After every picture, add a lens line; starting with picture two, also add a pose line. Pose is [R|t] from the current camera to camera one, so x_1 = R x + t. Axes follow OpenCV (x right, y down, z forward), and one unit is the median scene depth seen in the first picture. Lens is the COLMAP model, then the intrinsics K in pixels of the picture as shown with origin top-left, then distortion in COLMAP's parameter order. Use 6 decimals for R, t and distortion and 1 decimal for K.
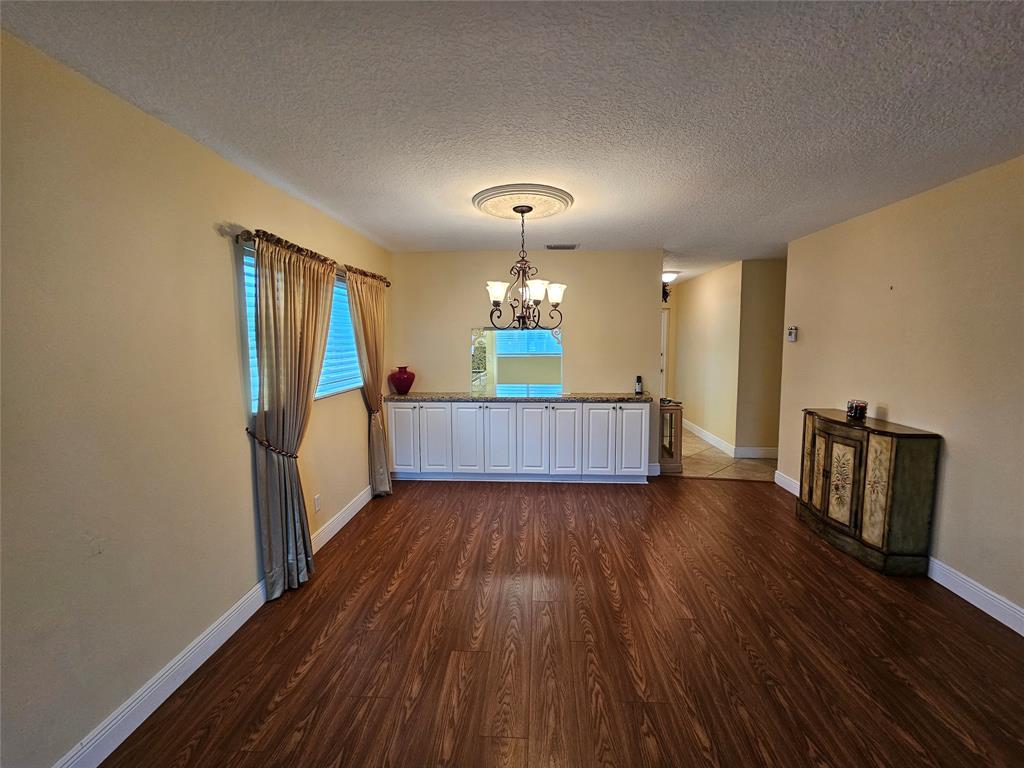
lens RADIAL K [[422.9, 0, 516.9], [0, 422.9, 372.6], [0, 0, 1]] dist [-0.000554, 0.000032]
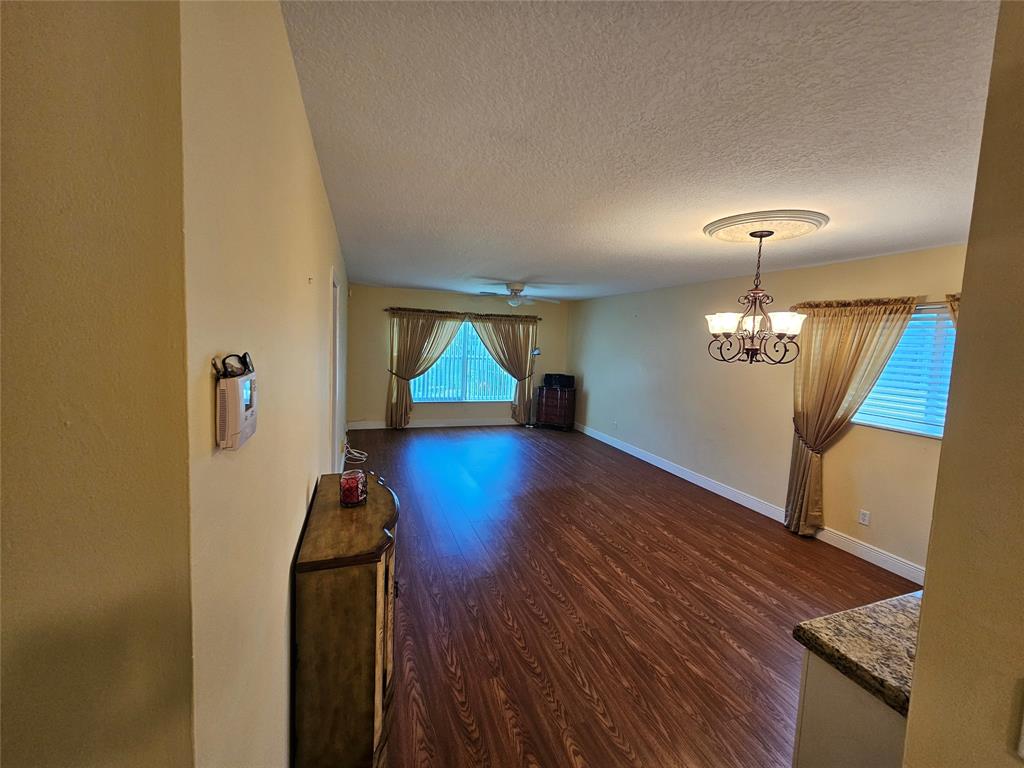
lens RADIAL K [[422.9, 0, 516.9], [0, 422.9, 372.6], [0, 0, 1]] dist [-0.000554, 0.000032]
pose [[-0.919557, -0.002921, -0.392945, 0.870992], [-0.070435, 0.985003, 0.157506, -0.194575], [0.386592, 0.172513, -0.905972, 1.683313]]
